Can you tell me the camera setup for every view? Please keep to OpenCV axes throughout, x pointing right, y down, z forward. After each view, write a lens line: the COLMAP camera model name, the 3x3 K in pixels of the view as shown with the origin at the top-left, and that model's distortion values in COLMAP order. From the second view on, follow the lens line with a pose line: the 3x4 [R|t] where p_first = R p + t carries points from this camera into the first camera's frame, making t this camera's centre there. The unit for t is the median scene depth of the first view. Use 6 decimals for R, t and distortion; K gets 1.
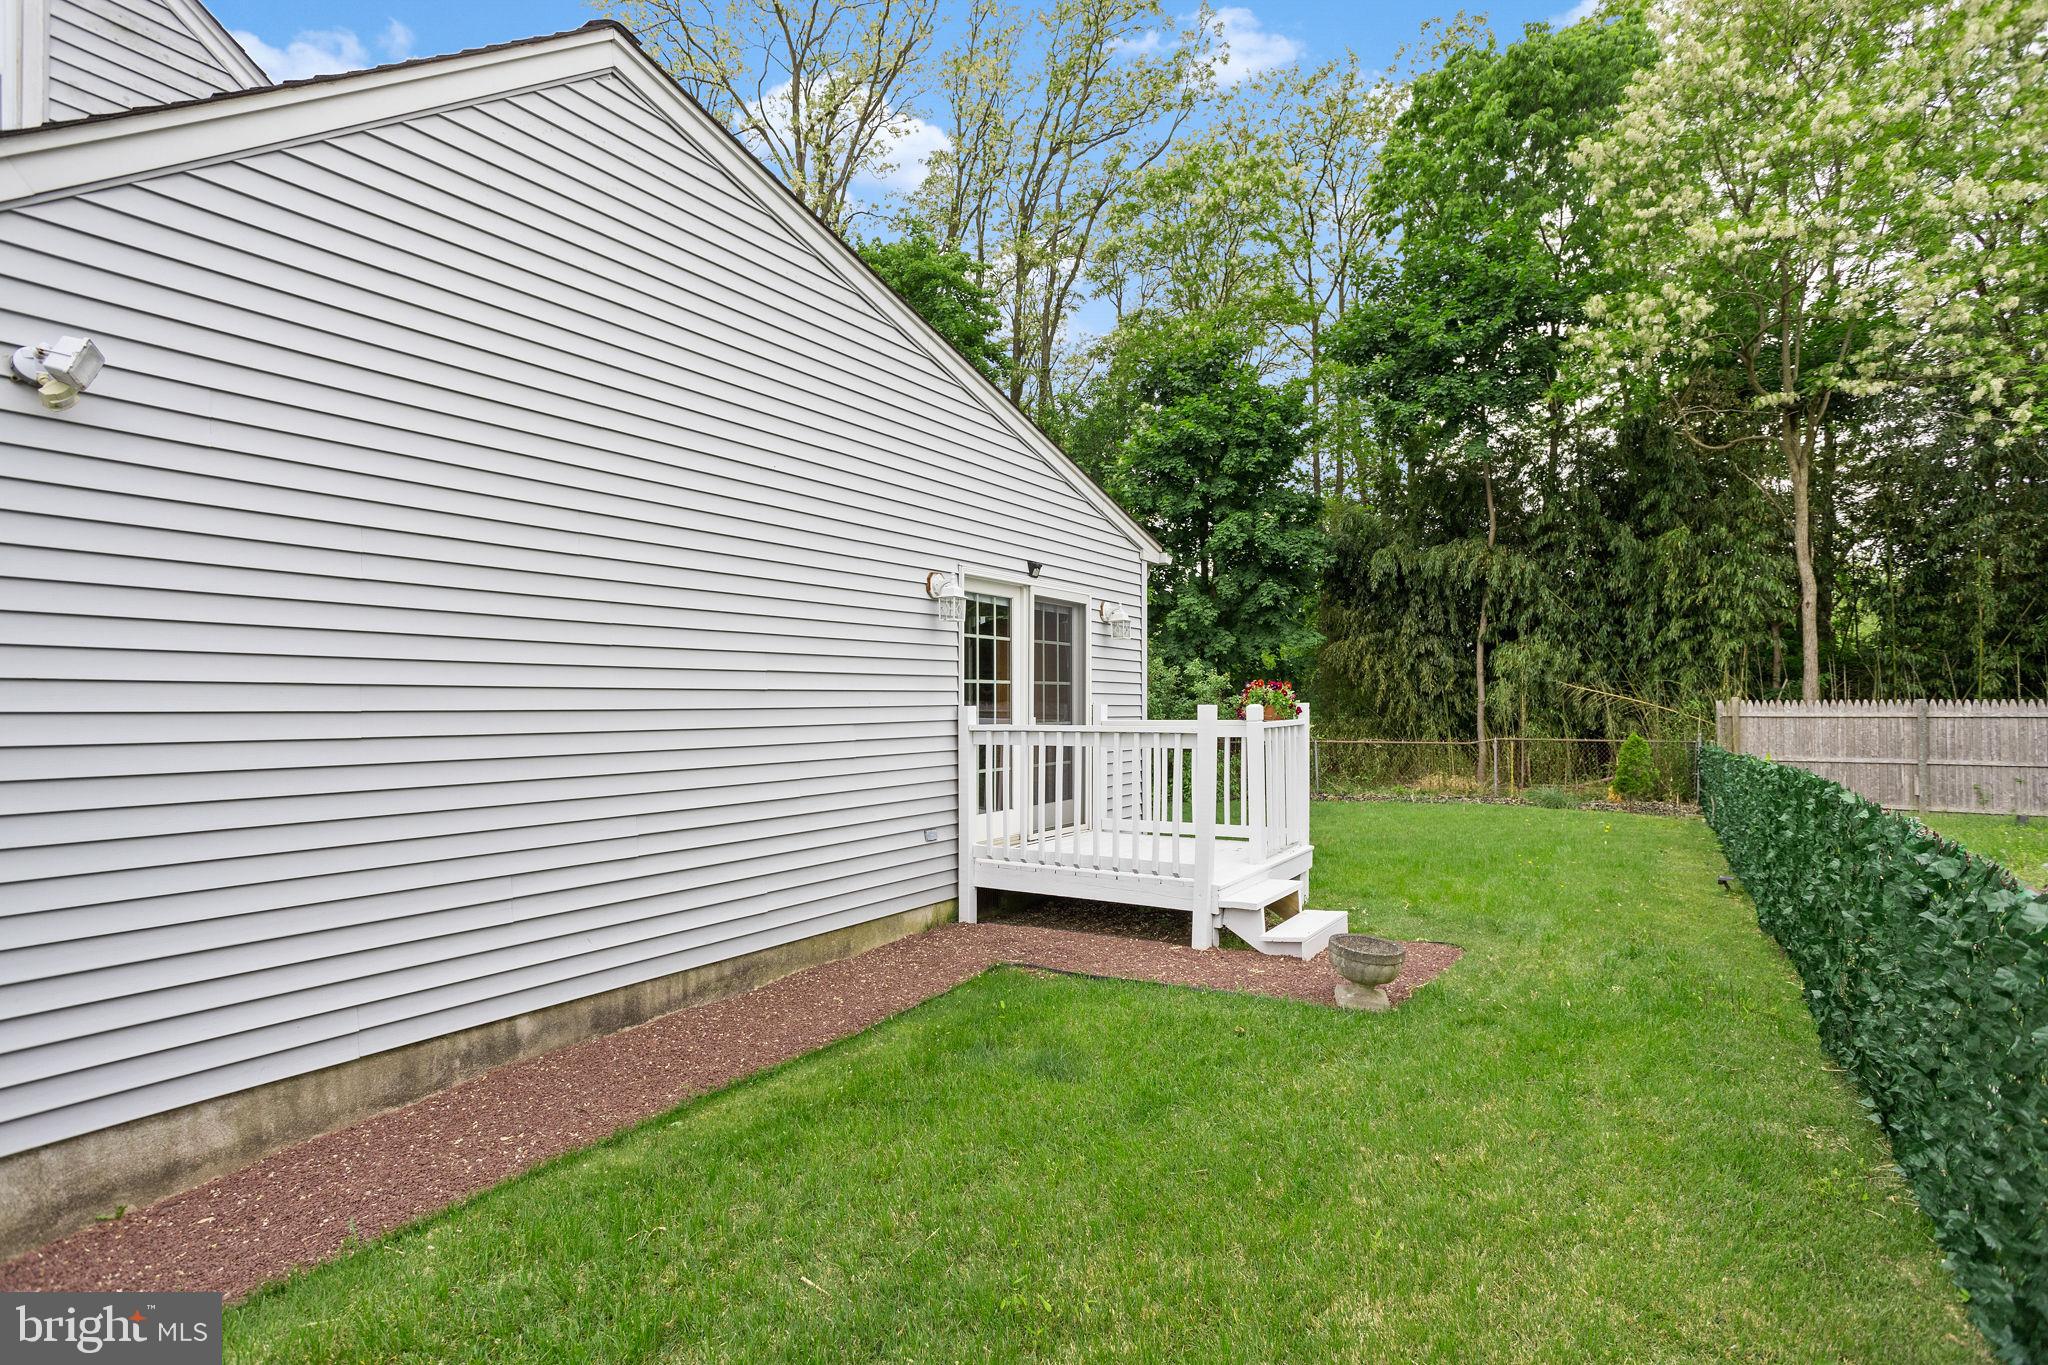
lens RADIAL K [[993.2, 0, 1028.7], [0, 993.2, 698.4], [0, 0, 1]] dist [0.009340, 0.001611]
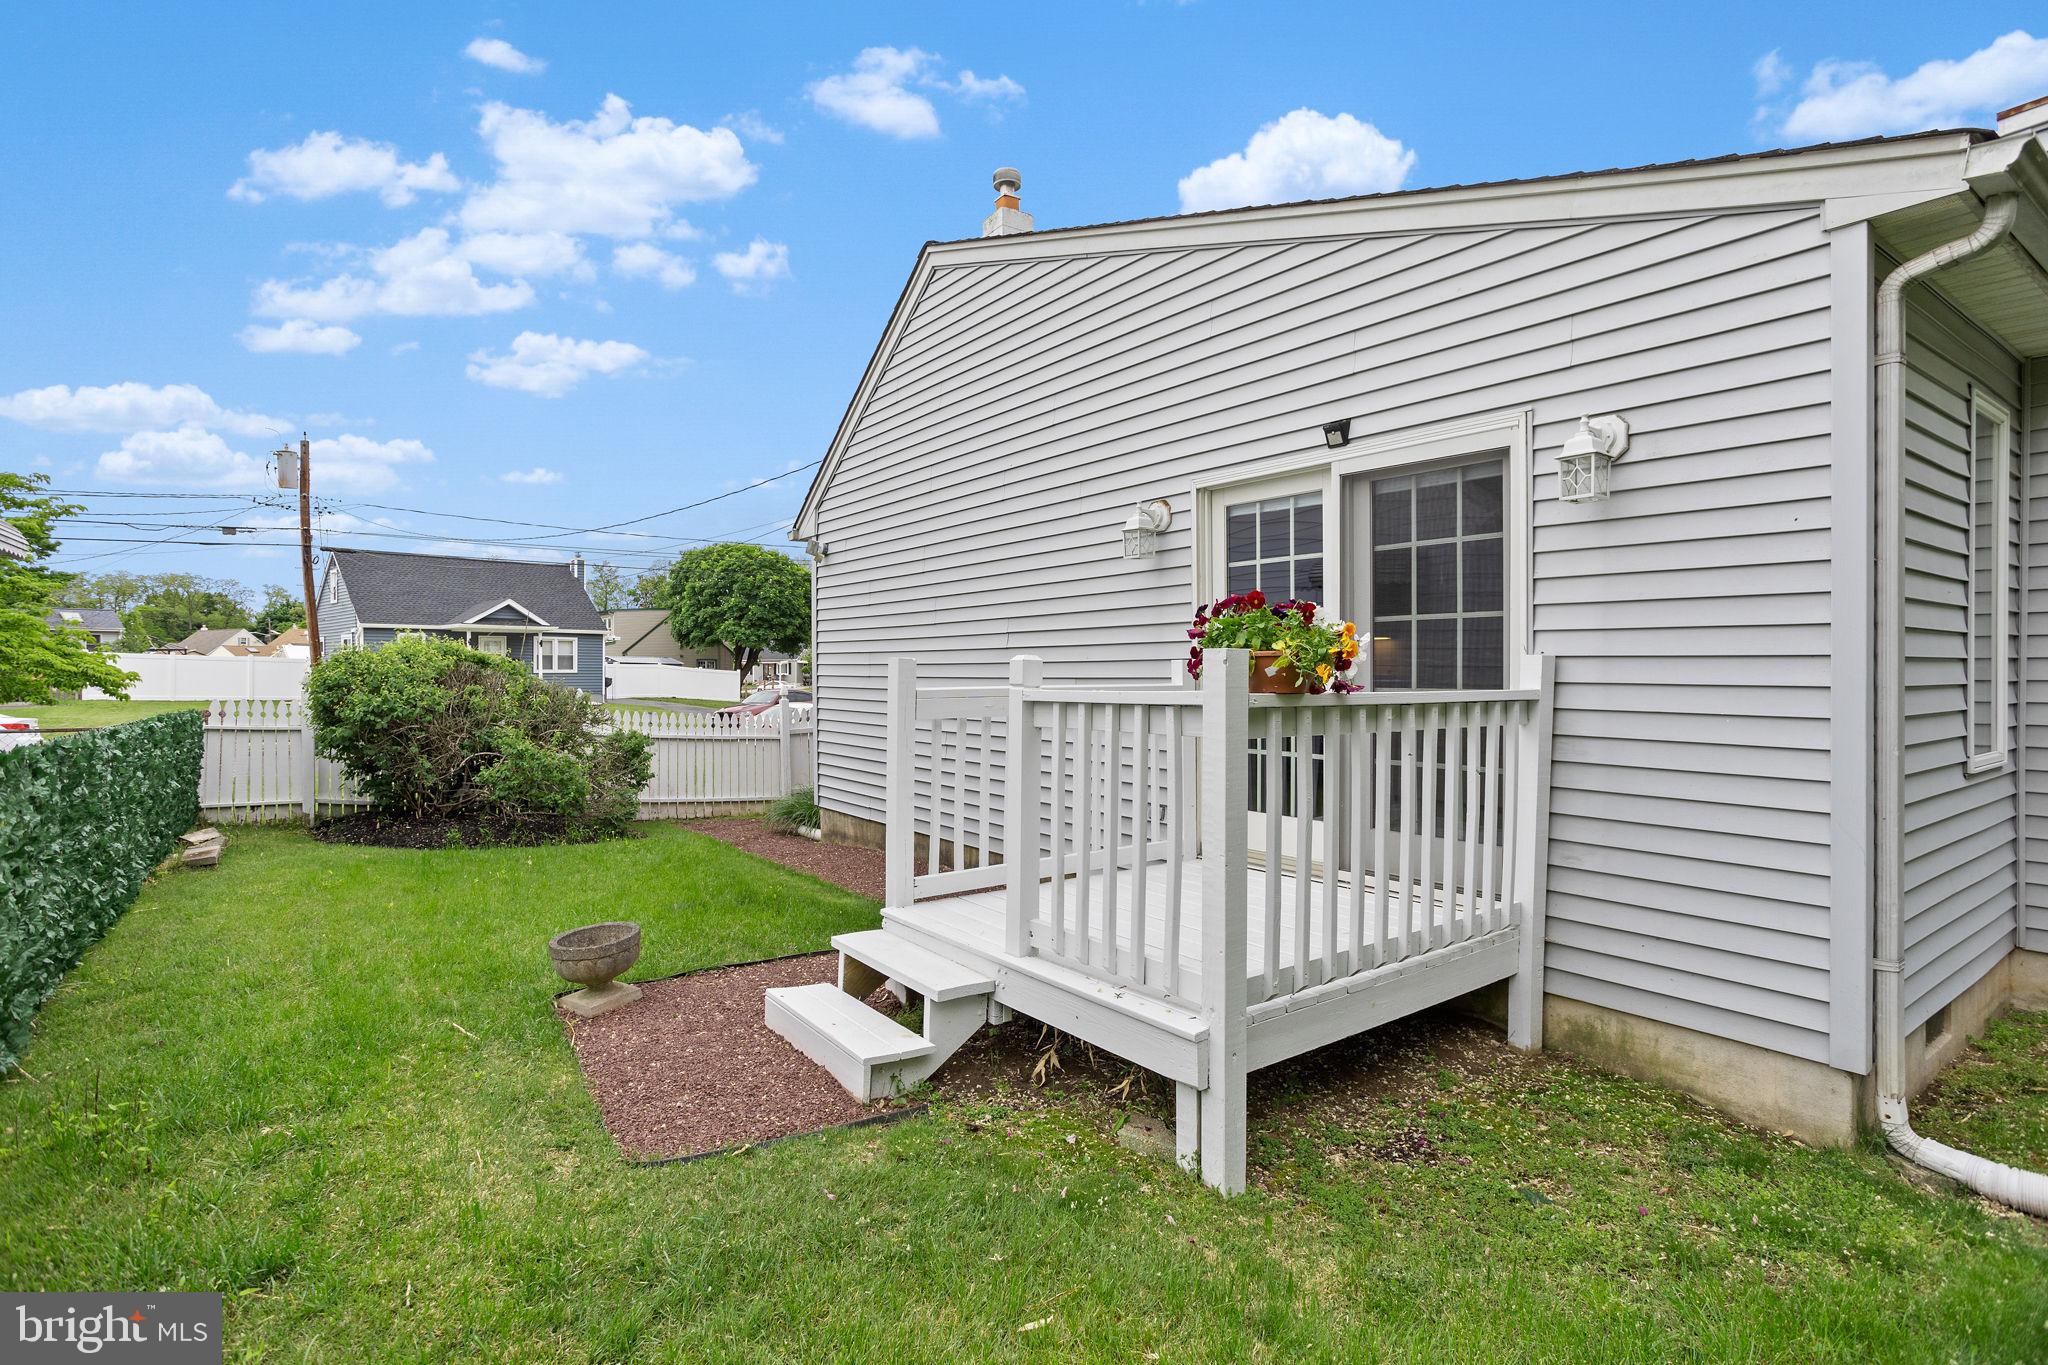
lens RADIAL K [[993.2, 0, 1032.4], [0, 993.2, 672.6], [0, 0, 1]] dist [0.009340, 0.001611]
pose [[-0.320424, -0.011469, -0.947205, 0.645247], [0.003907, 0.999902, -0.013429, 0.024265], [0.947266, -0.008004, -0.320348, 1.025322]]
